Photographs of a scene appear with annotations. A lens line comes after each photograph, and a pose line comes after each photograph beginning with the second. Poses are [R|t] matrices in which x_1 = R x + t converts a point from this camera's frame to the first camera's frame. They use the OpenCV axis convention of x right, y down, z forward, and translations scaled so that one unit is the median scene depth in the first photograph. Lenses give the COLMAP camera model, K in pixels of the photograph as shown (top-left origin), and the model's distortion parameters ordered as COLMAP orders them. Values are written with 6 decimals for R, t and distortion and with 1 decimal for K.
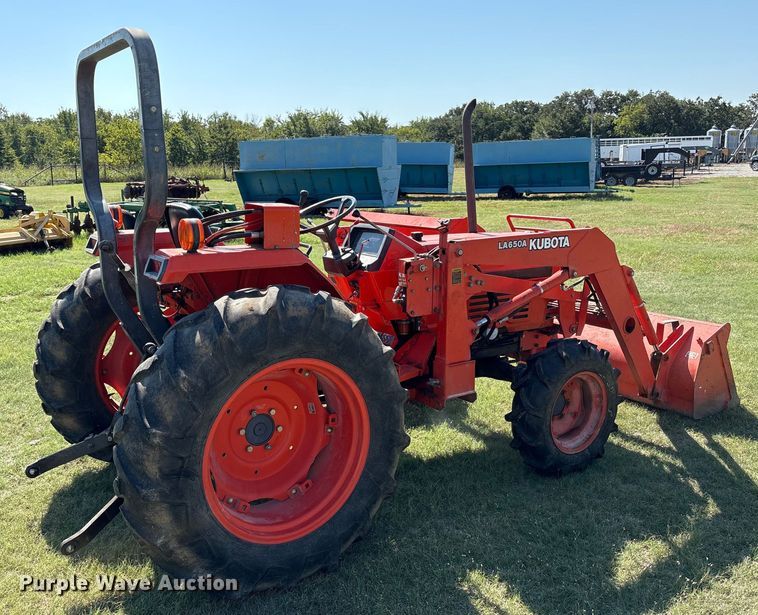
lens RADIAL K [[702.7, 0, 351.6], [0, 702.7, 293.4], [0, 0, 1]] dist [0.037913, -0.011198]
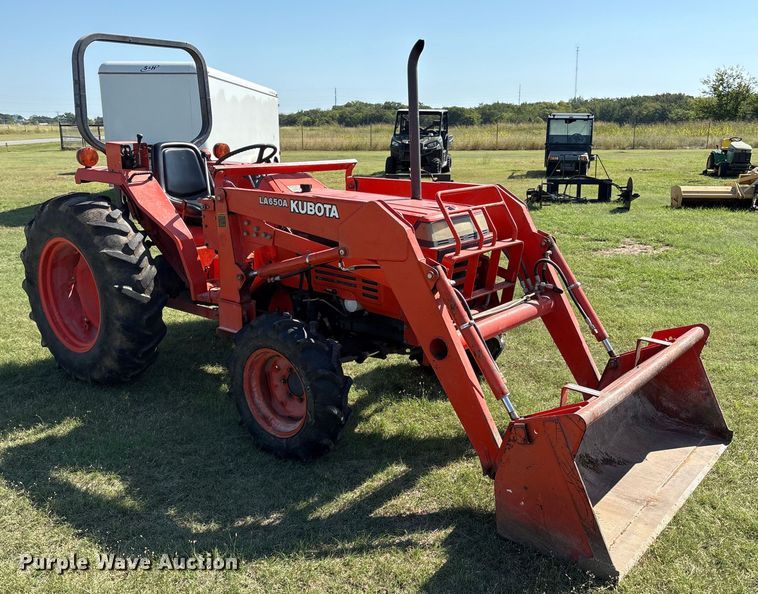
lens RADIAL K [[715.5, 0, 379.0], [0, 715.5, 297.0], [0, 0, 1]] dist [0.040032, -0.011865]
pose [[0.300810, 0.235764, -0.924083, 1.117061], [-0.175752, 0.966069, 0.189265, -0.142912], [0.937350, 0.105477, 0.332039, 0.753043]]
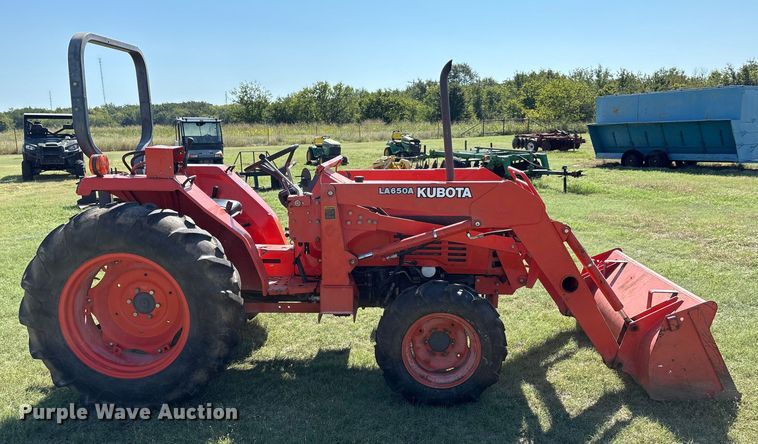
lens RADIAL K [[639.9, 0, 379.0], [0, 639.9, 222.0], [0, 0, 1]] dist [0.037428, -0.000782]
pose [[0.820937, 0.088080, -0.564184, 0.726996], [-0.099924, 0.994945, 0.009932, -0.024677], [0.562208, 0.048222, 0.825589, 0.122748]]
